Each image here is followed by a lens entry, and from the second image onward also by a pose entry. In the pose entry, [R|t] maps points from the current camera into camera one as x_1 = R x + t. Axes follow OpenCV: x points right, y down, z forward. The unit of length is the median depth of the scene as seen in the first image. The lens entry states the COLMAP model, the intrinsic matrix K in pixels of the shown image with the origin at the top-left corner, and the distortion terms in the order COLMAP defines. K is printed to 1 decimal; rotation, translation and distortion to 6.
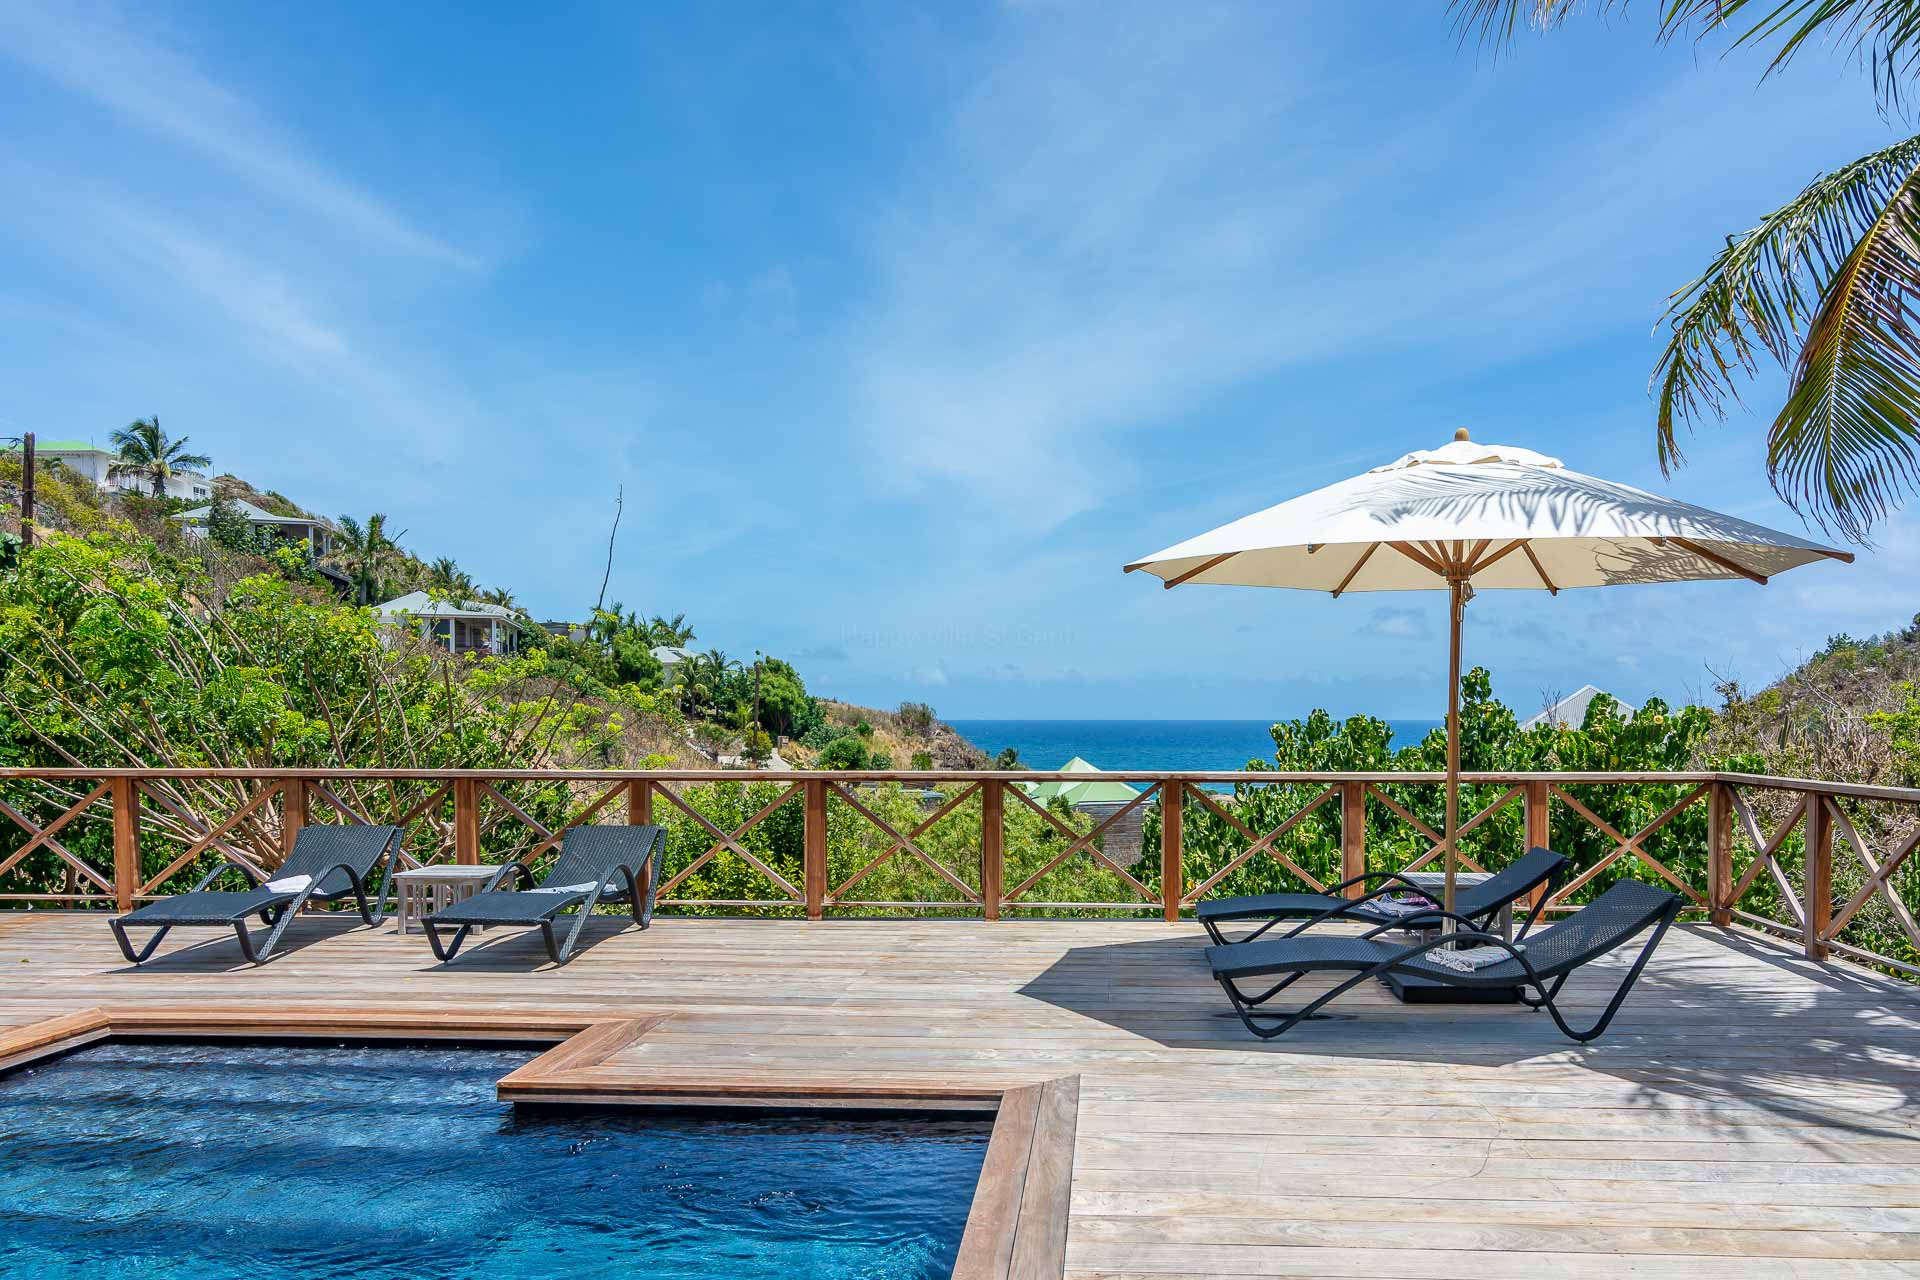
lens RADIAL K [[1386.6, 0, 960.0], [0, 1386.6, 640.0], [0, 0, 1]] dist [-0.001009, -0.001236]
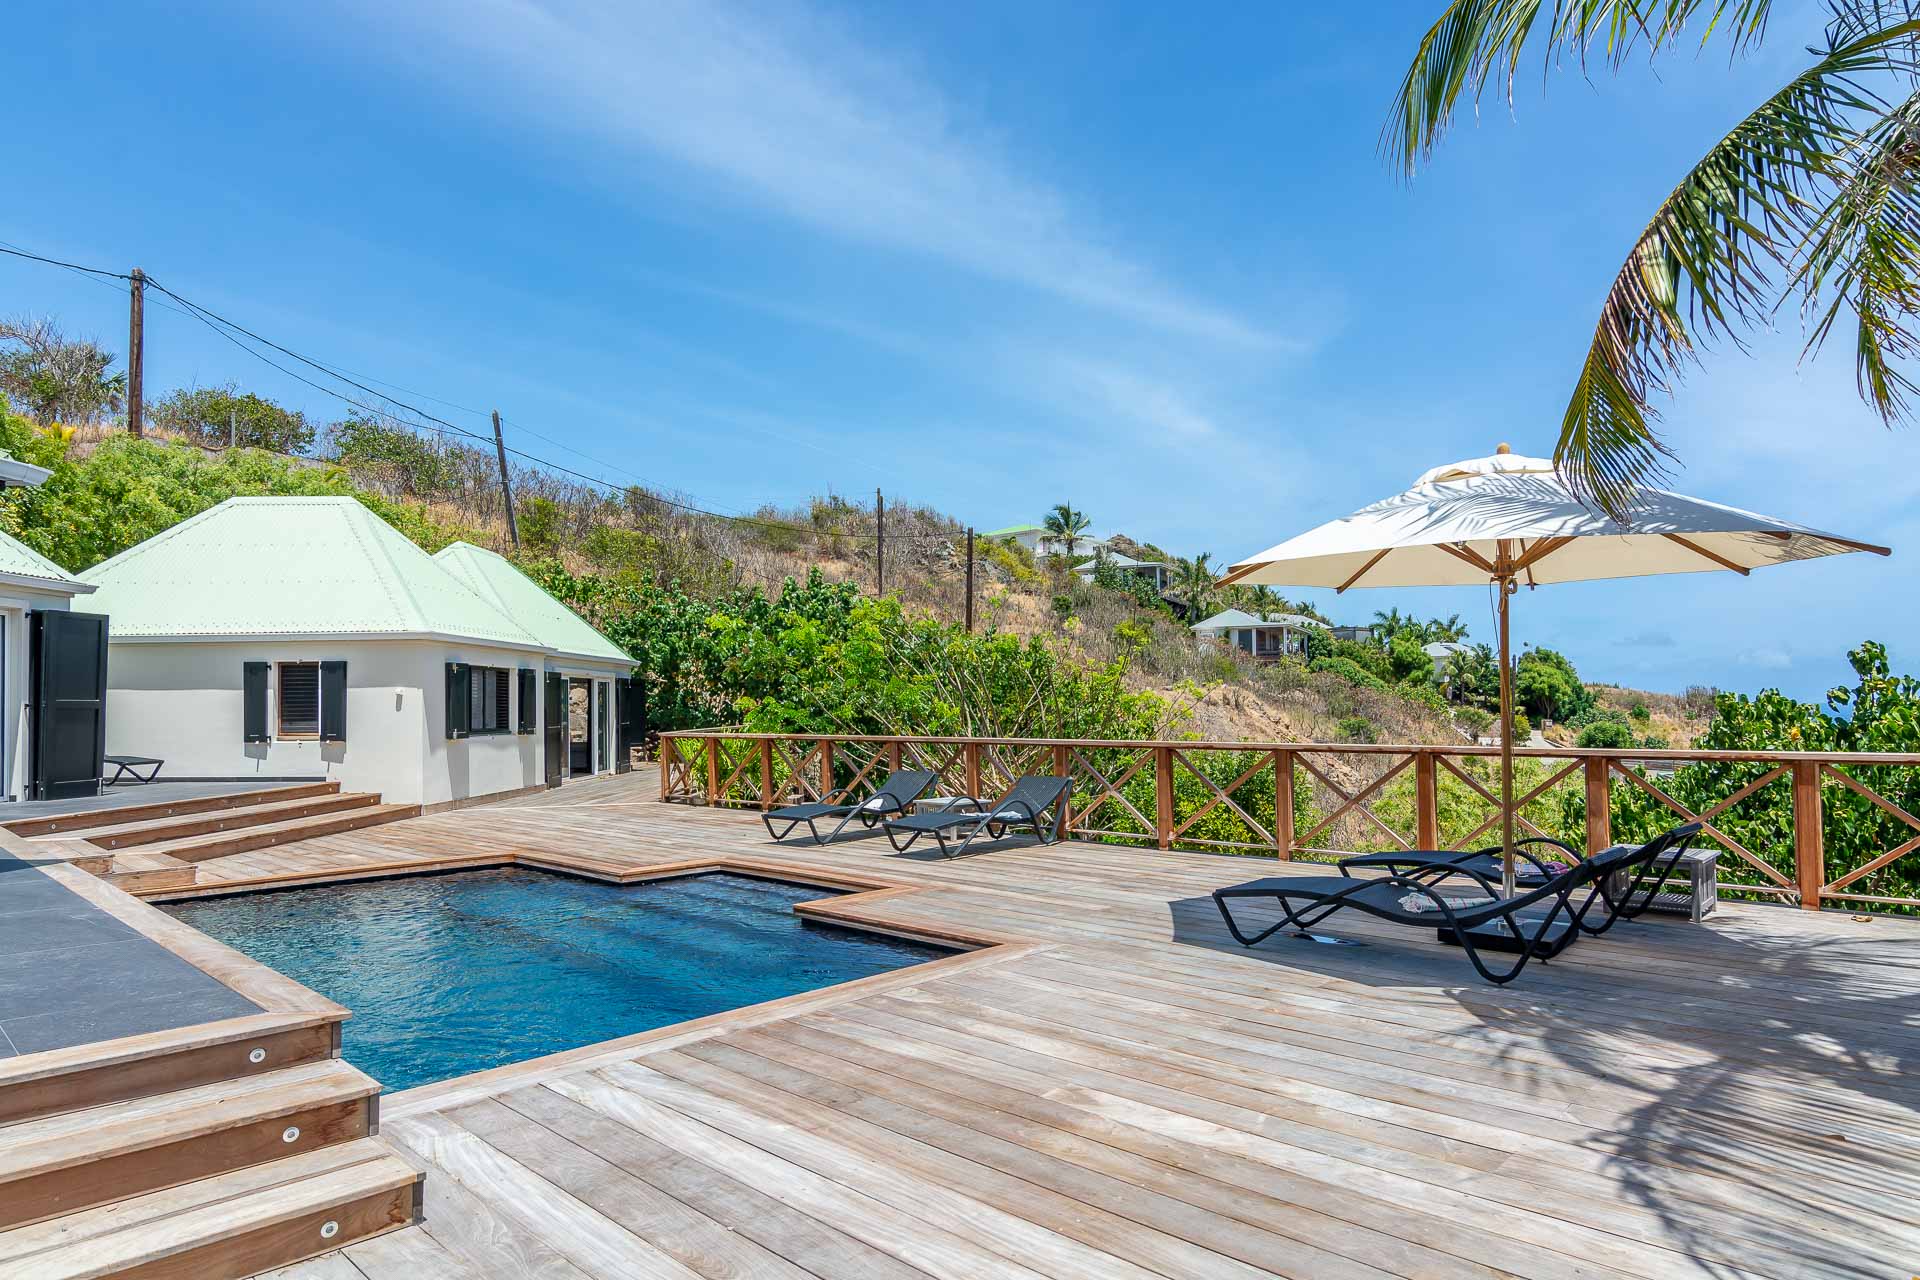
lens RADIAL K [[1180.9, 0, 960.0], [0, 1180.9, 640.0], [0, 0, 1]] dist [-0.019384, -0.000986]
pose [[0.740279, -0.045372, -0.670767, 0.166150], [0.045814, 0.998805, -0.017000, 0.000988], [0.670737, -0.018146, 0.741473, -0.000778]]
